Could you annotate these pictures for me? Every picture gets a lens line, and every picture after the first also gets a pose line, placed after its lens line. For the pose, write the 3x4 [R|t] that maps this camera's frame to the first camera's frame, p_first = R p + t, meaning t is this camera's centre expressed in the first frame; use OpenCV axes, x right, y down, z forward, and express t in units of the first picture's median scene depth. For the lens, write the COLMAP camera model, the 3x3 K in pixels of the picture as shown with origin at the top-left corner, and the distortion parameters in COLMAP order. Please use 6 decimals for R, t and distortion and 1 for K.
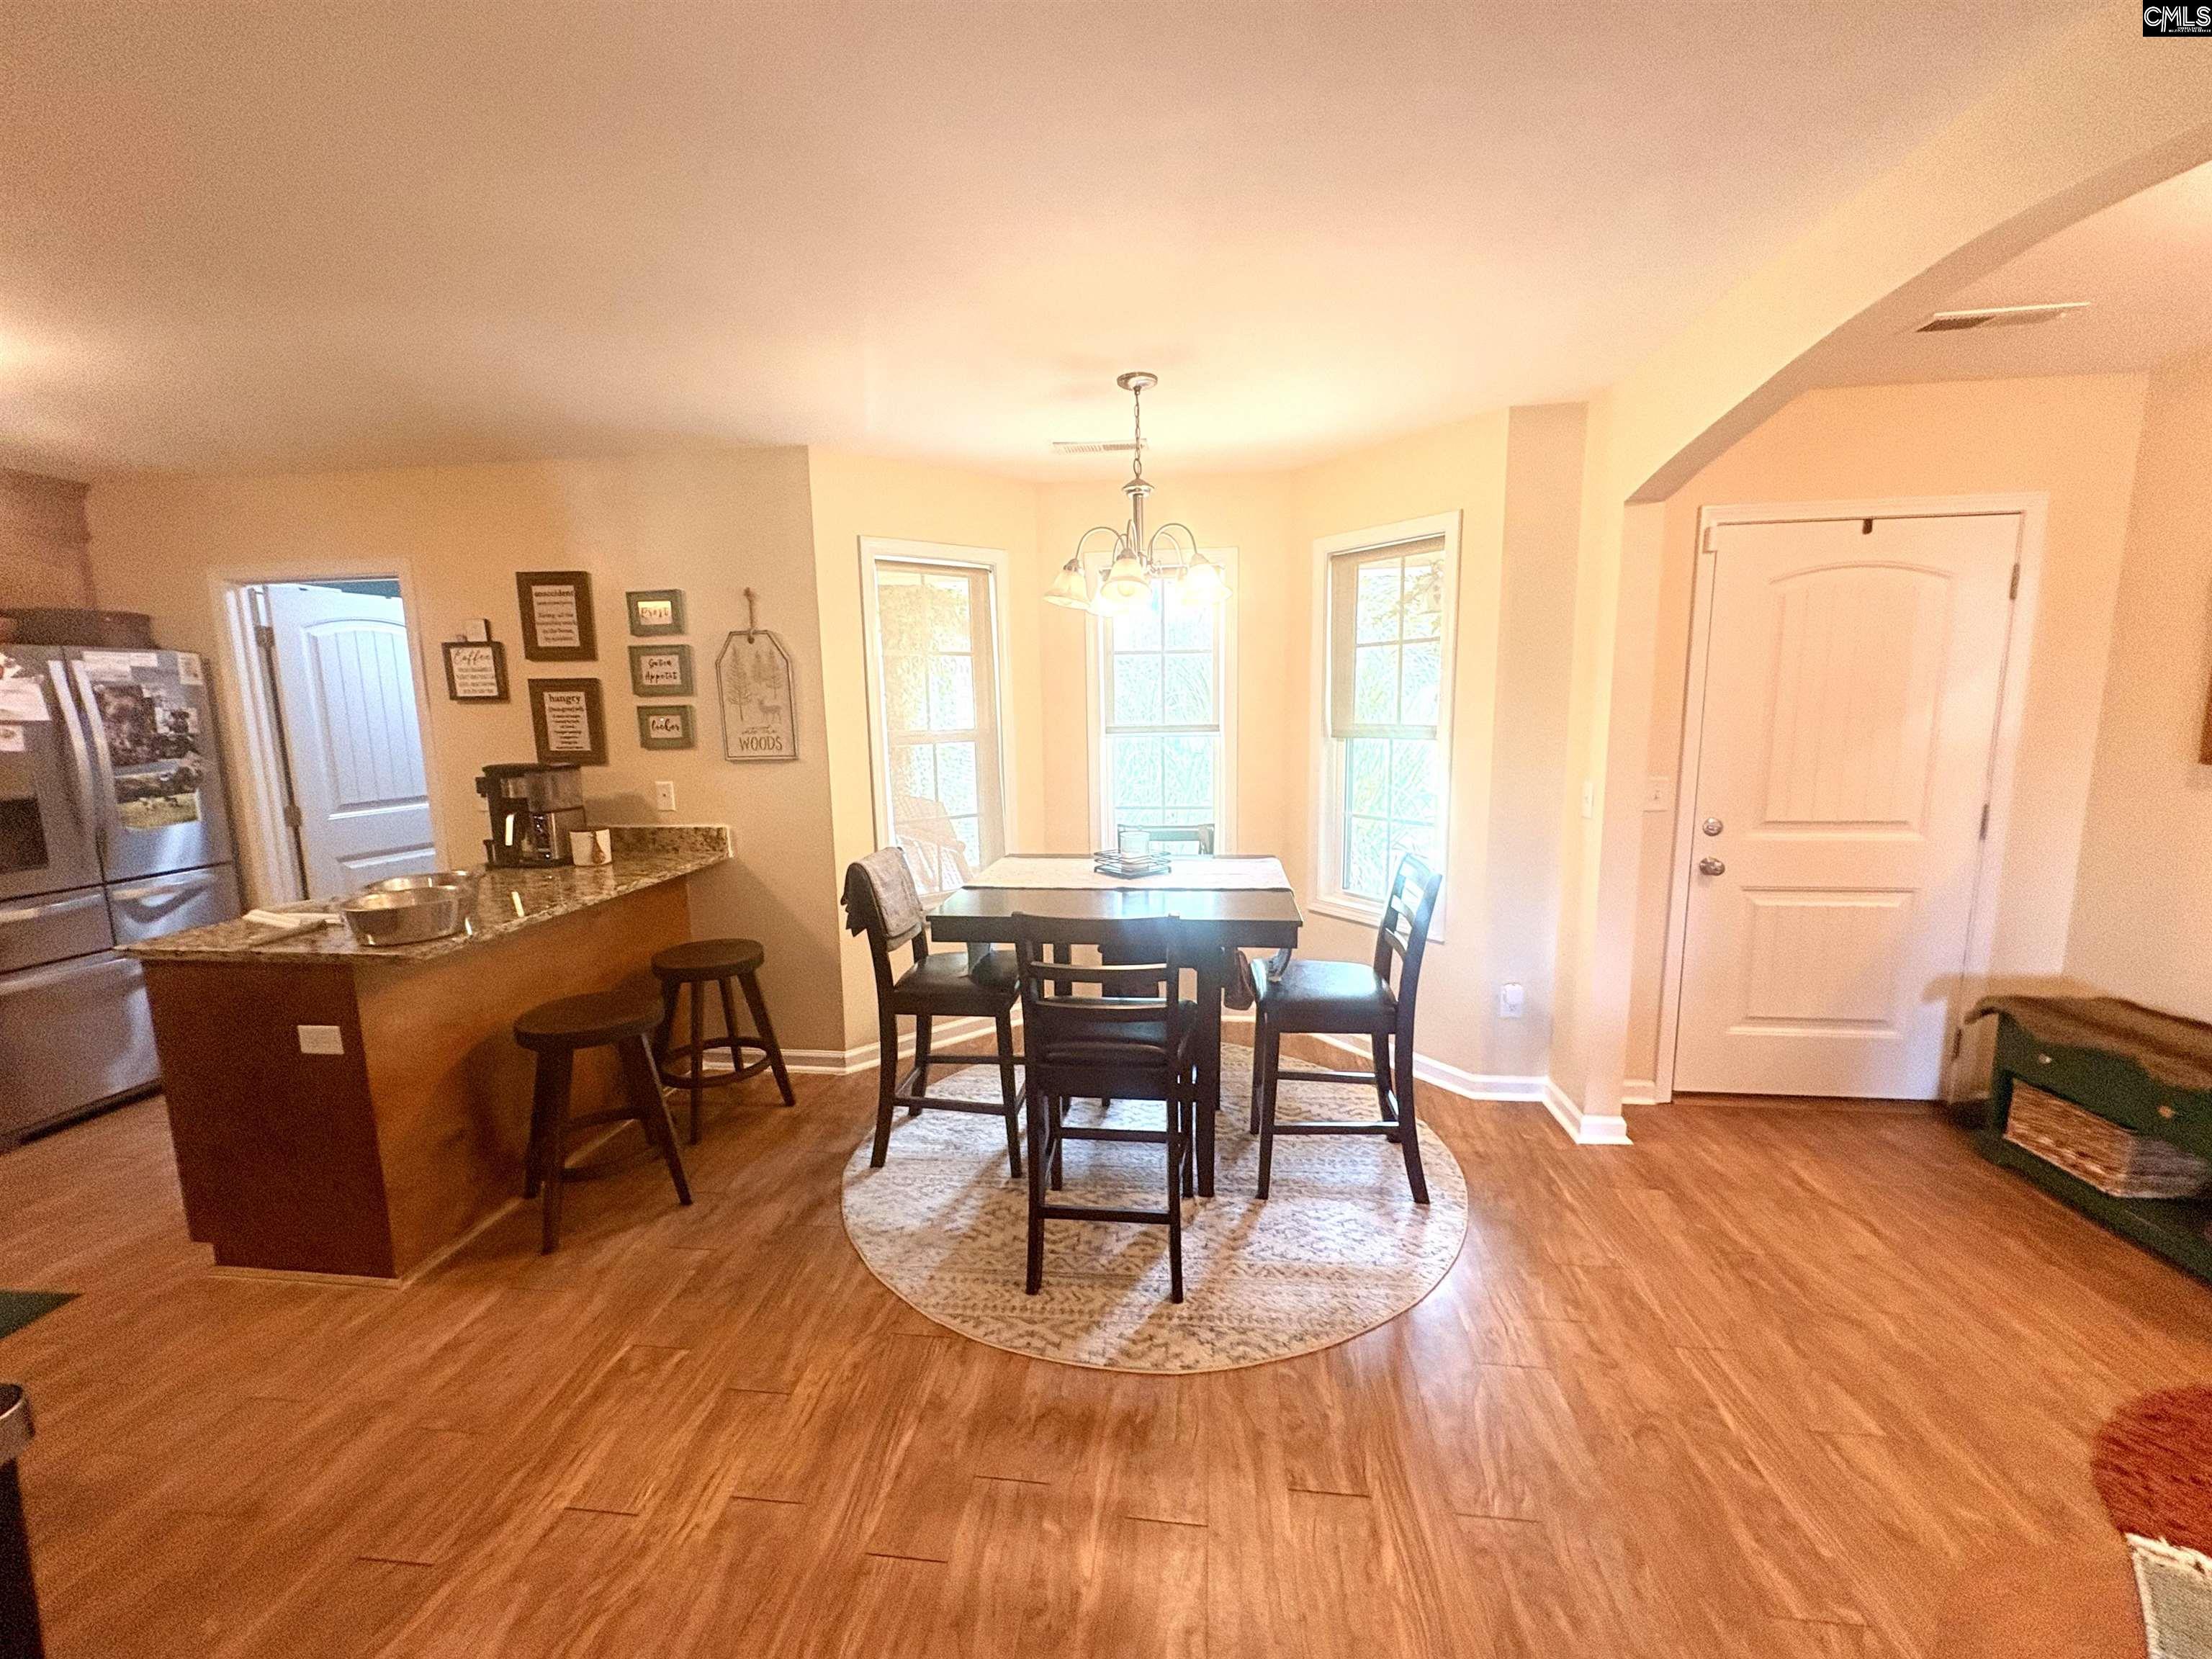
lens RADIAL K [[884.0, 0, 1100.1], [0, 884.0, 827.1], [0, 0, 1]] dist [0.001279, -0.000272]
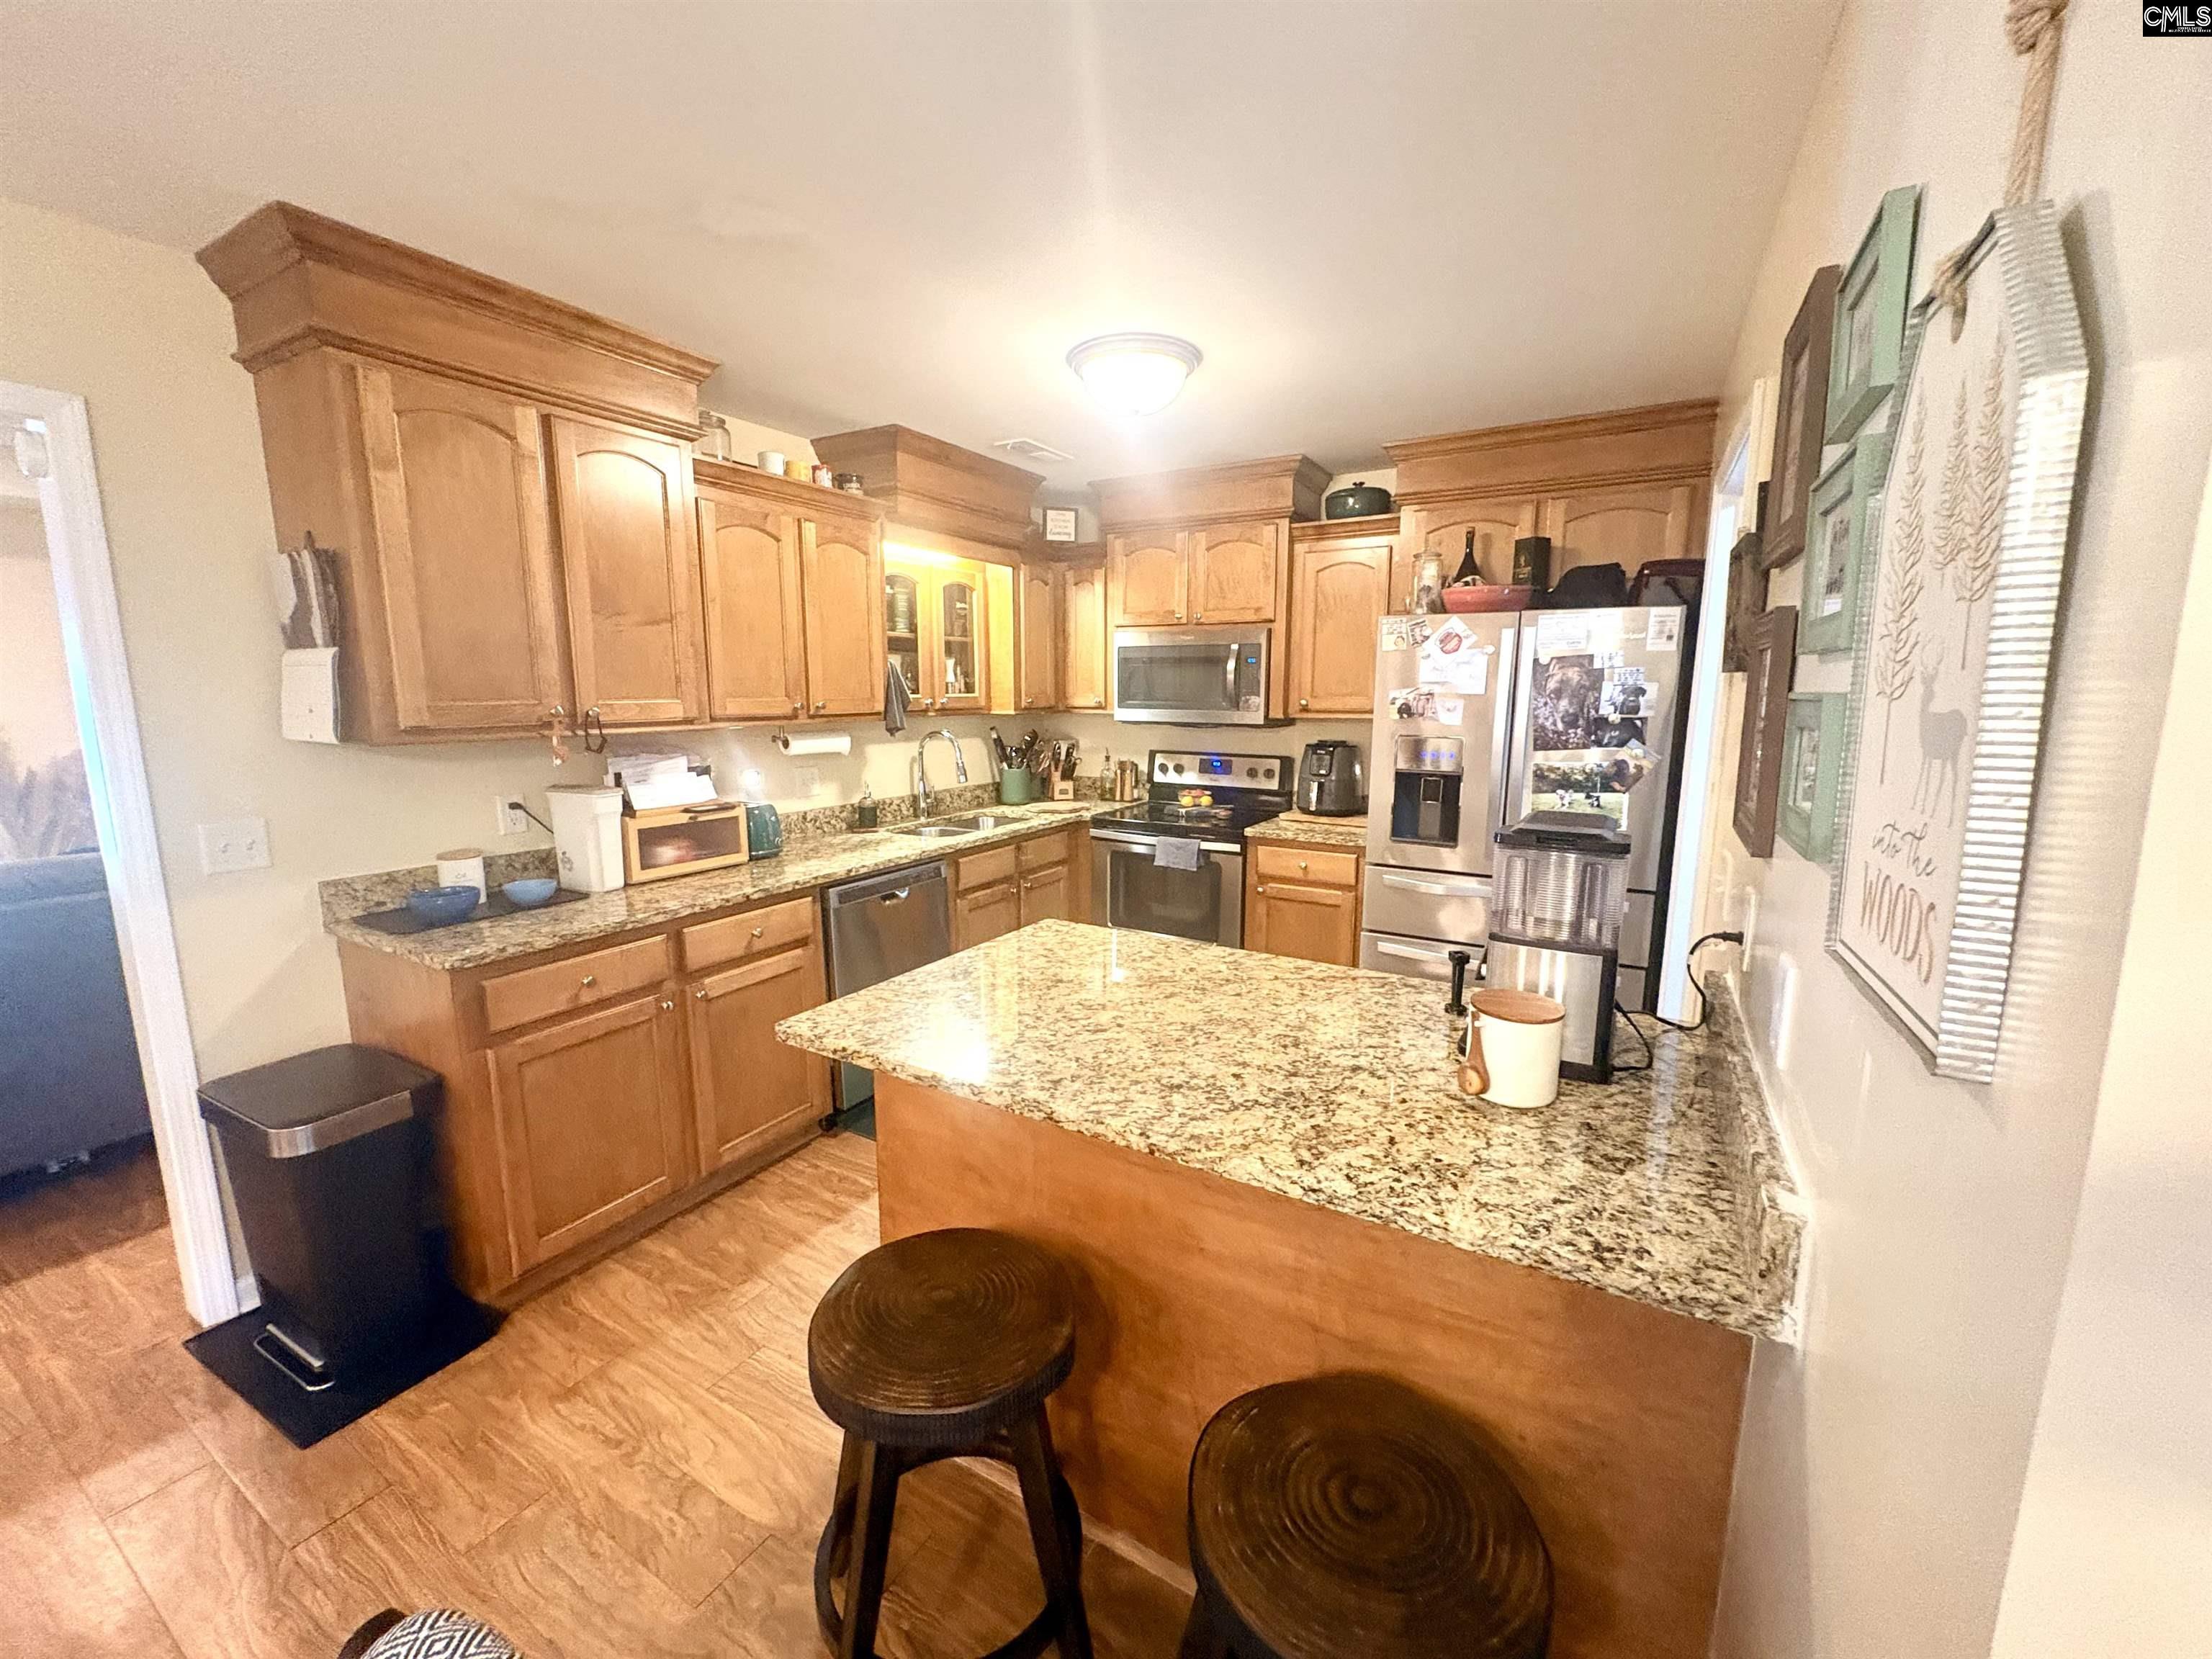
lens RADIAL K [[884.0, 0, 1109.4], [0, 884.0, 820.6], [0, 0, 1]] dist [0.001279, -0.000272]
pose [[-0.404854, 0.153014, -0.901487, -0.159720], [-0.129865, 0.966283, 0.222334, -0.133096], [0.905112, 0.207085, -0.371332, 0.918540]]
